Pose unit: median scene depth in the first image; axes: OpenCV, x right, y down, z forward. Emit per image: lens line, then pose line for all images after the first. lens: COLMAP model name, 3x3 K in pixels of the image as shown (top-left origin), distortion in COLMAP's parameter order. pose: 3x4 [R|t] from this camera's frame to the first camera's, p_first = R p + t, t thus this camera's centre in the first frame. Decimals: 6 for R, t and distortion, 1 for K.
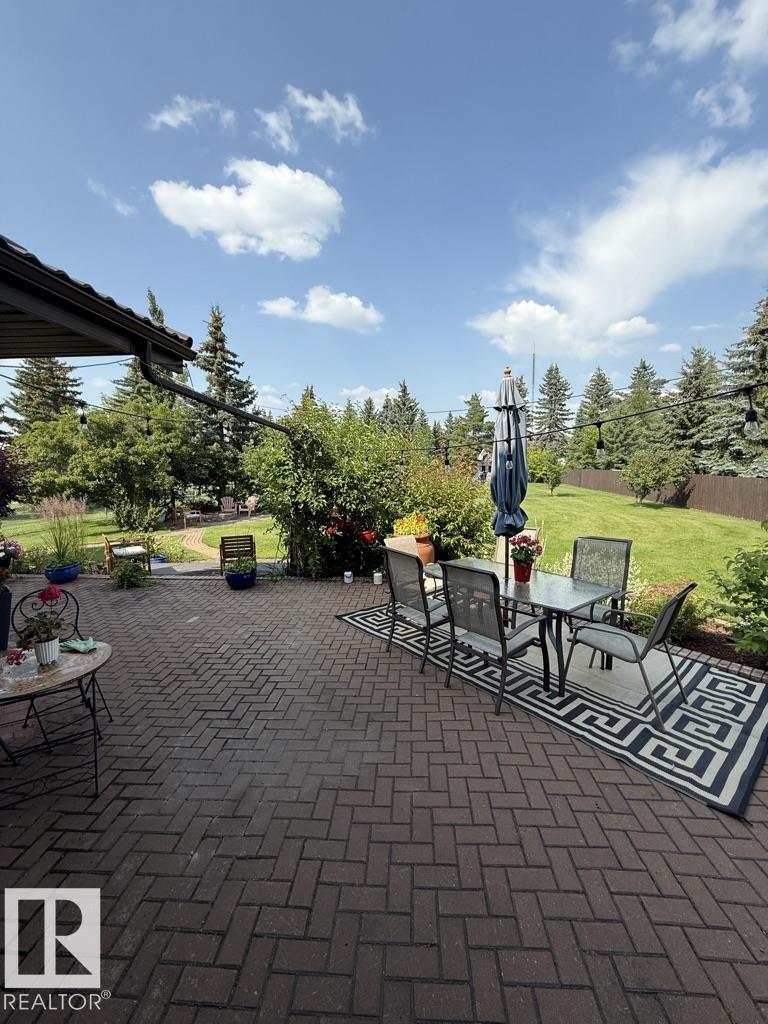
lens RADIAL K [[415.5, 0, 386.4], [0, 415.5, 511.4], [0, 0, 1]] dist [-0.002622, 0.000158]
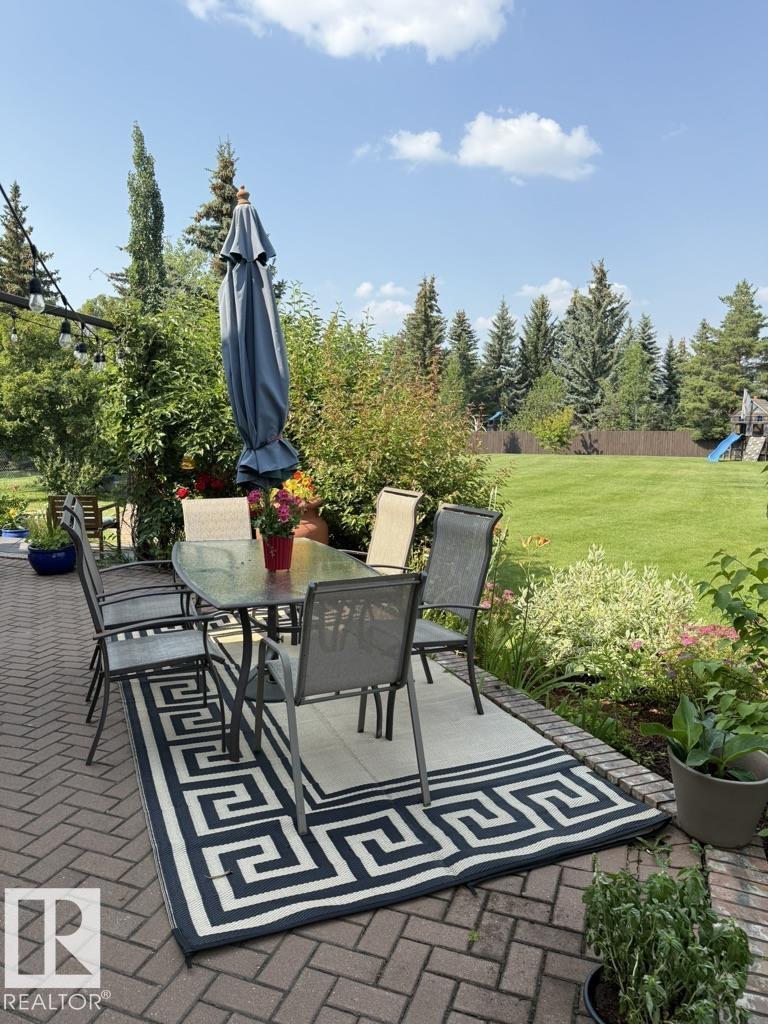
lens RADIAL K [[732.2, 0, 380.0], [0, 732.2, 509.7], [0, 0, 1]] dist [0.073459, -0.100065]
pose [[0.960249, 0.058746, -0.272894, 0.132870], [-0.056110, 0.998272, 0.017460, 0.010793], [0.273448, -0.001454, 0.961886, 0.011245]]
